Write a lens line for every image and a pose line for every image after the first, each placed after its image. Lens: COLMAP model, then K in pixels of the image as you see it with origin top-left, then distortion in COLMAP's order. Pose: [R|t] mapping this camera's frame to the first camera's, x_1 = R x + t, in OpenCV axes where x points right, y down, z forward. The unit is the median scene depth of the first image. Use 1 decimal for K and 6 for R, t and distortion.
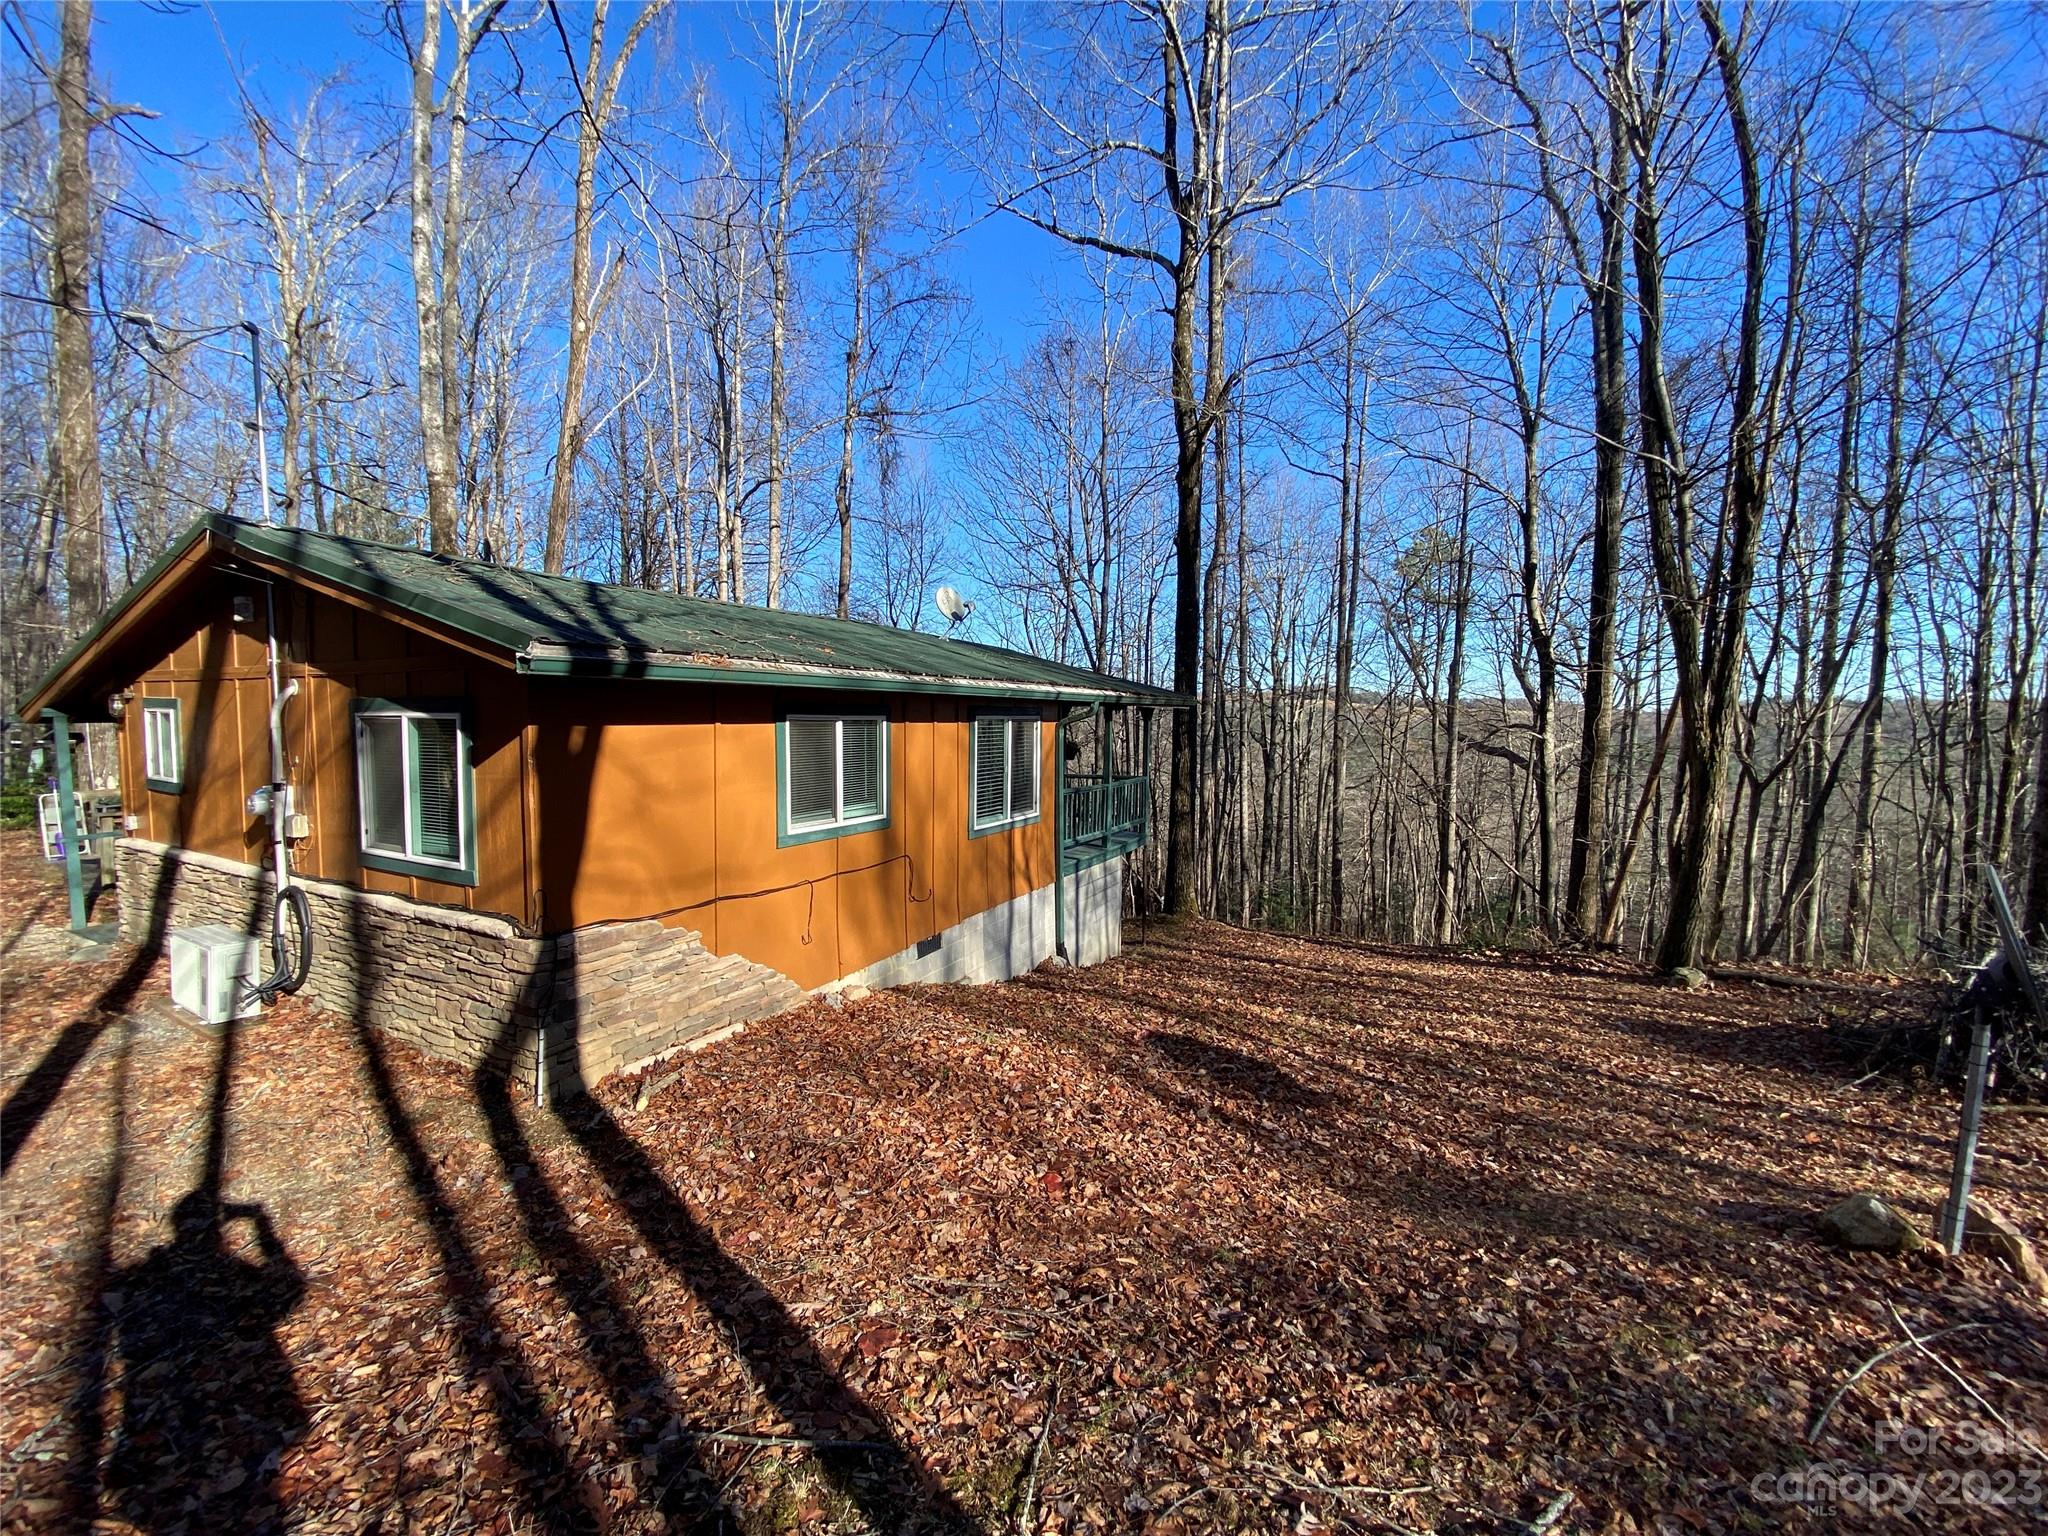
lens RADIAL K [[827.7, 0, 1020.6], [0, 827.7, 765.5], [0, 0, 1]] dist [0.014854, -0.016206]
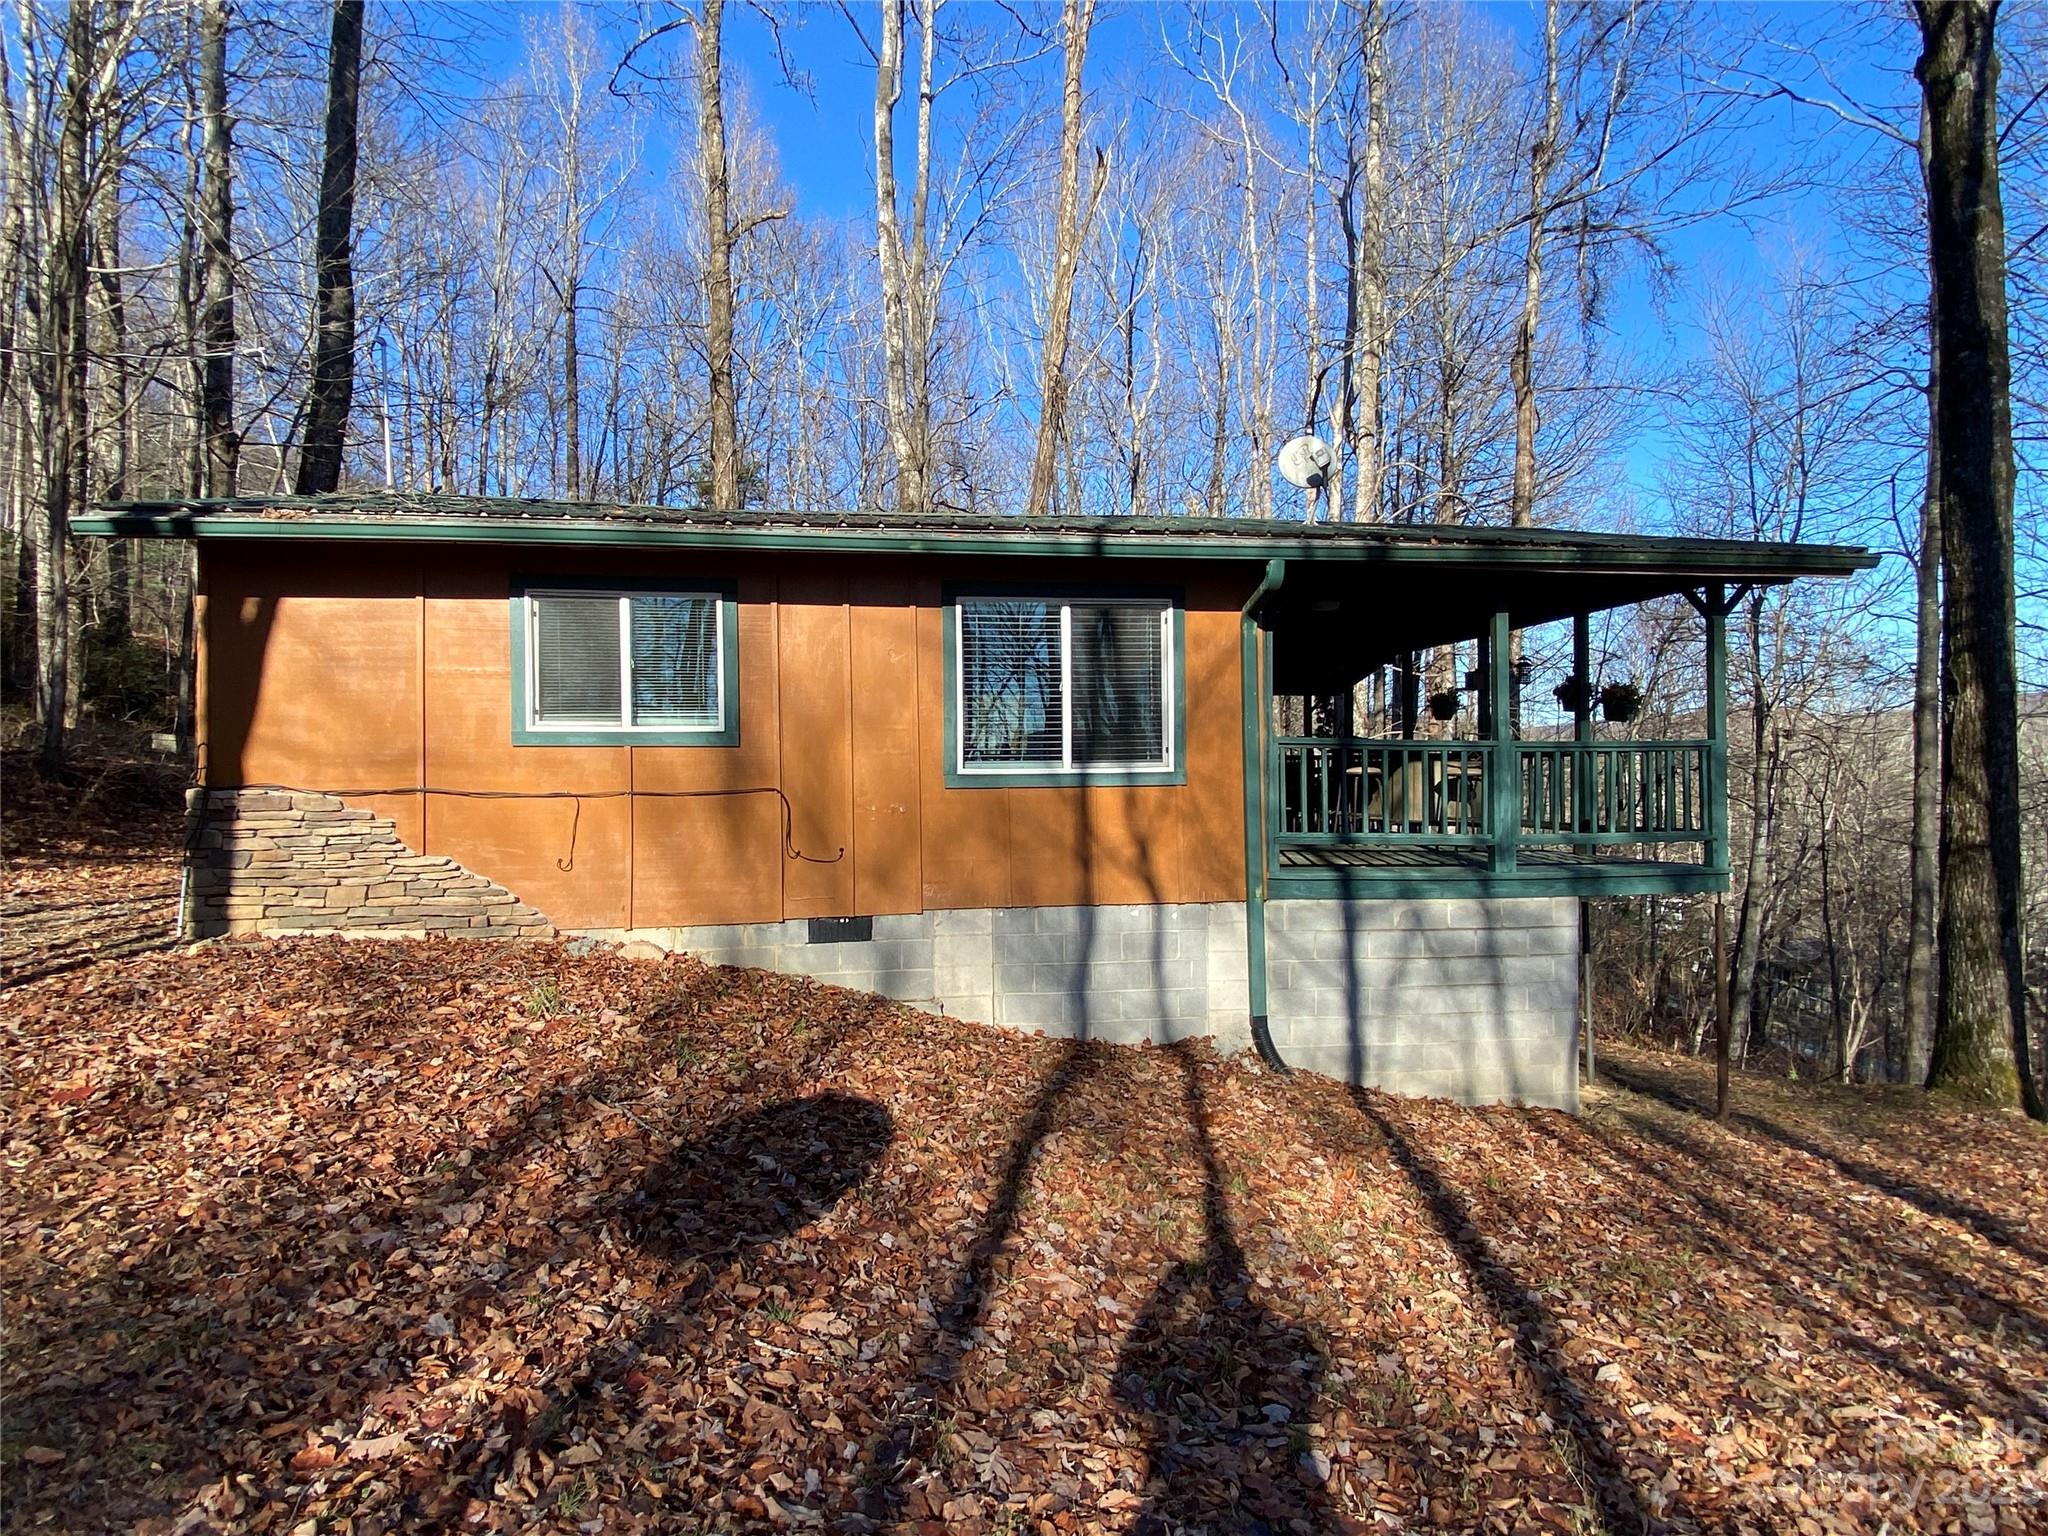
lens RADIAL K [[1099.6, 0, 1019.9], [0, 1099.6, 776.0], [0, 0, 1]] dist [0.016930, -0.011733]
pose [[0.583242, -0.011199, -0.812221, 0.706582], [-0.036849, 0.998511, -0.040229, 0.119387], [0.811462, 0.053393, 0.581961, 0.574427]]
